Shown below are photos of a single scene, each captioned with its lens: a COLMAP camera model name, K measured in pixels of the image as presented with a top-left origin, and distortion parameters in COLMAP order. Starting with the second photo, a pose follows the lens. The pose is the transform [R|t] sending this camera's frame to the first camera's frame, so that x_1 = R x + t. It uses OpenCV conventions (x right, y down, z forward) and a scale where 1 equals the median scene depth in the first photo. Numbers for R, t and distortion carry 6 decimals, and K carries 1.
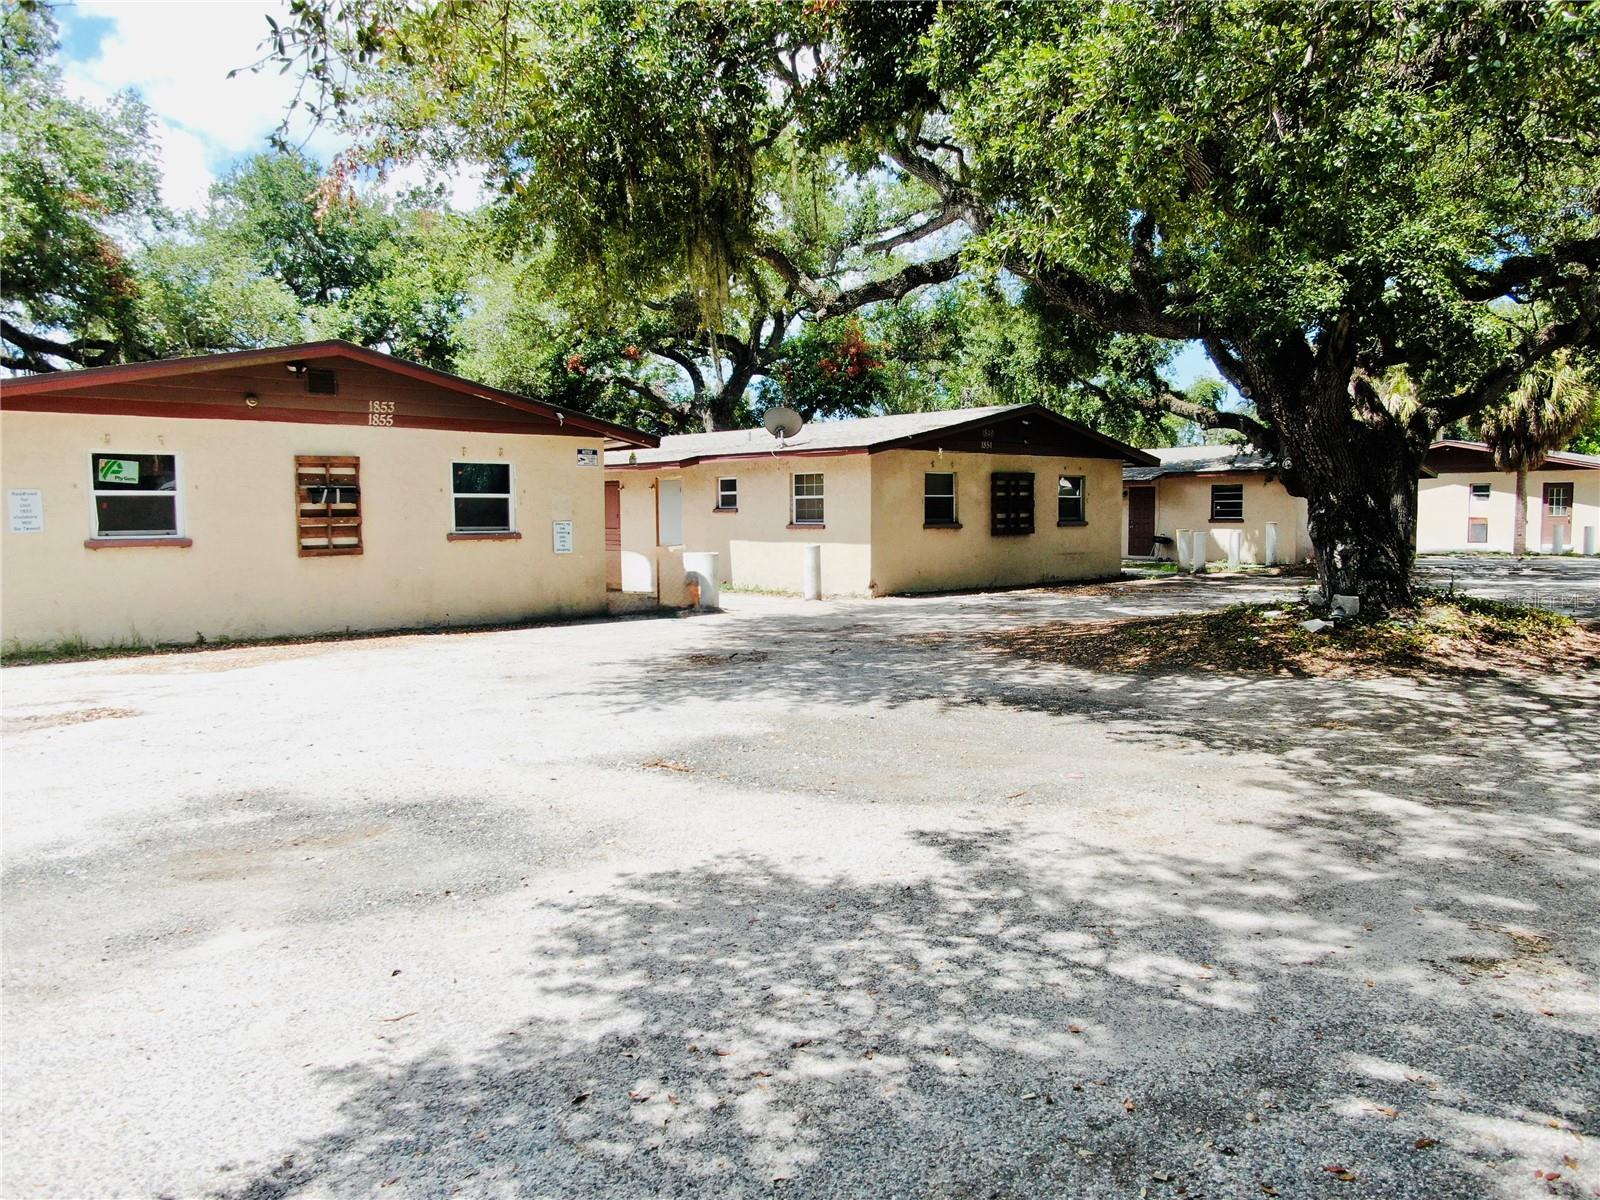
lens RADIAL K [[1202.7, 0, 811.4], [0, 1202.7, 602.2], [0, 0, 1]] dist [-0.014177, 0.011714]
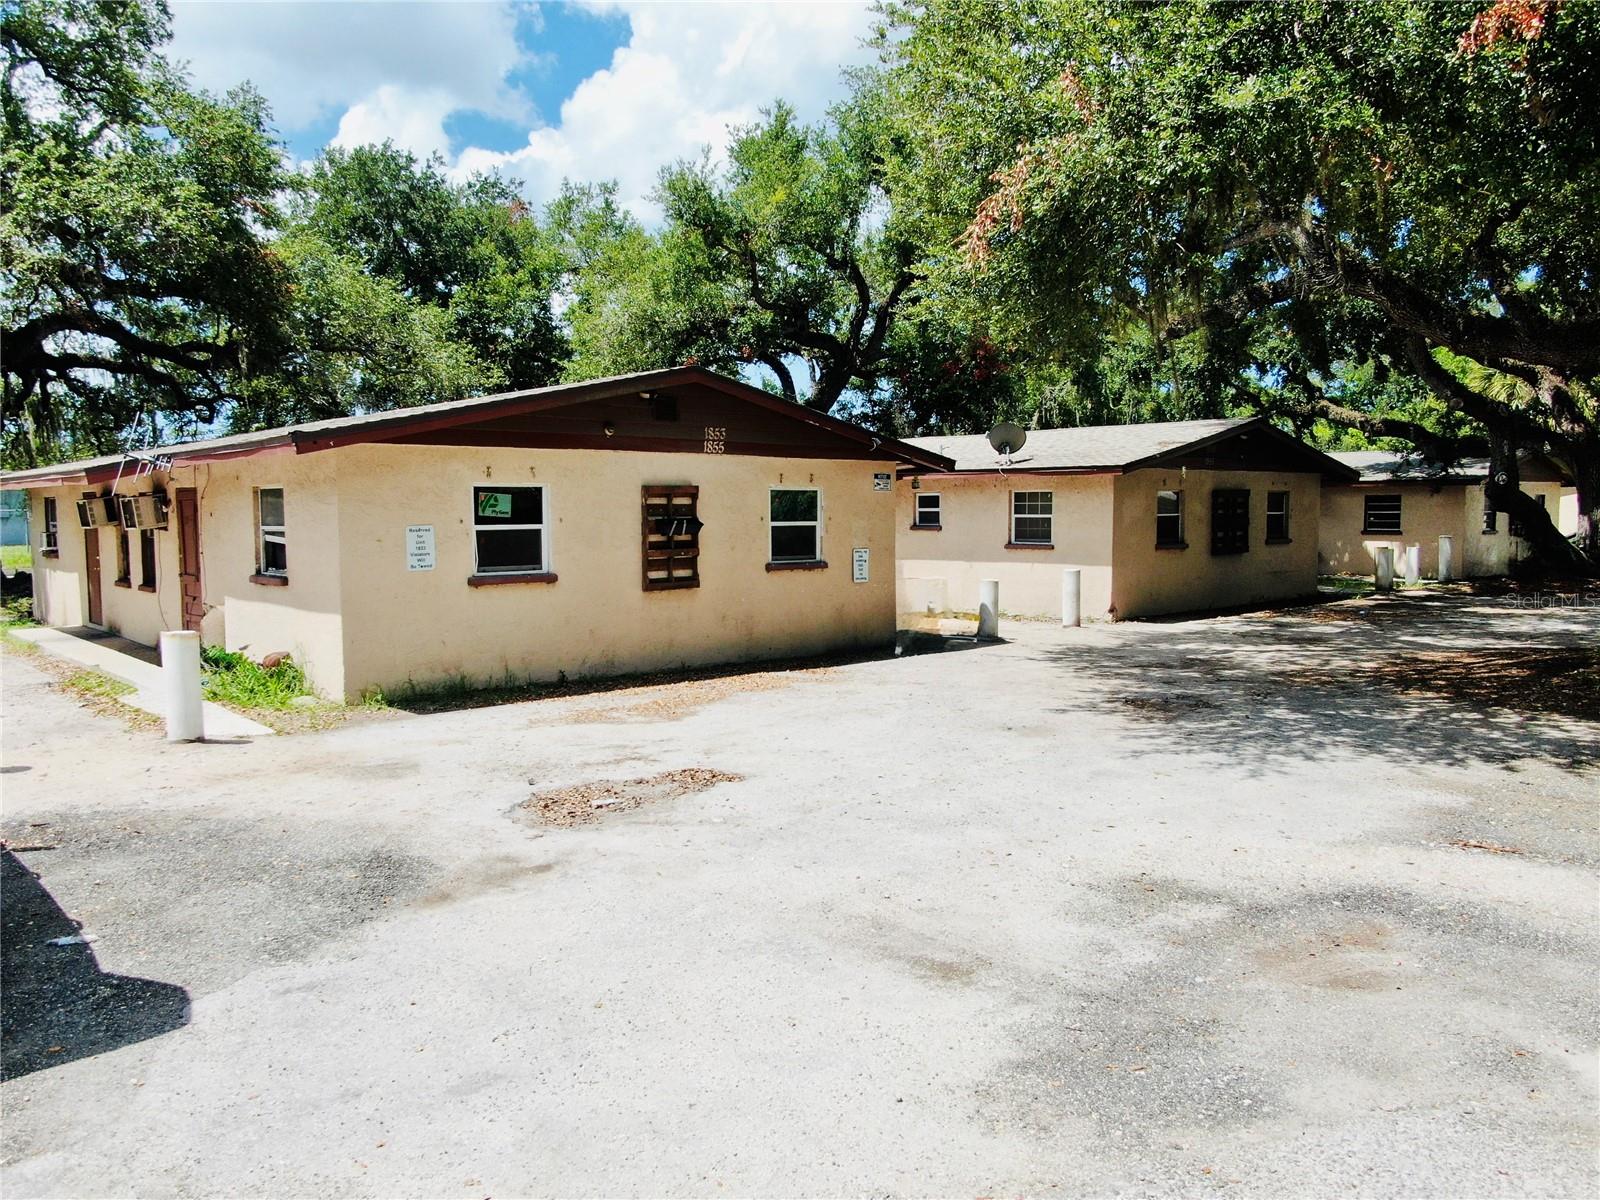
lens RADIAL K [[1269.2, 0, 786.0], [0, 1269.2, 595.4], [0, 0, 1]] dist [-0.001275, -0.007439]
pose [[0.999998, 0.001332, -0.001741, -0.273631], [-0.001342, 0.999980, -0.006231, -0.024532], [0.001732, 0.006233, 0.999979, -0.014734]]
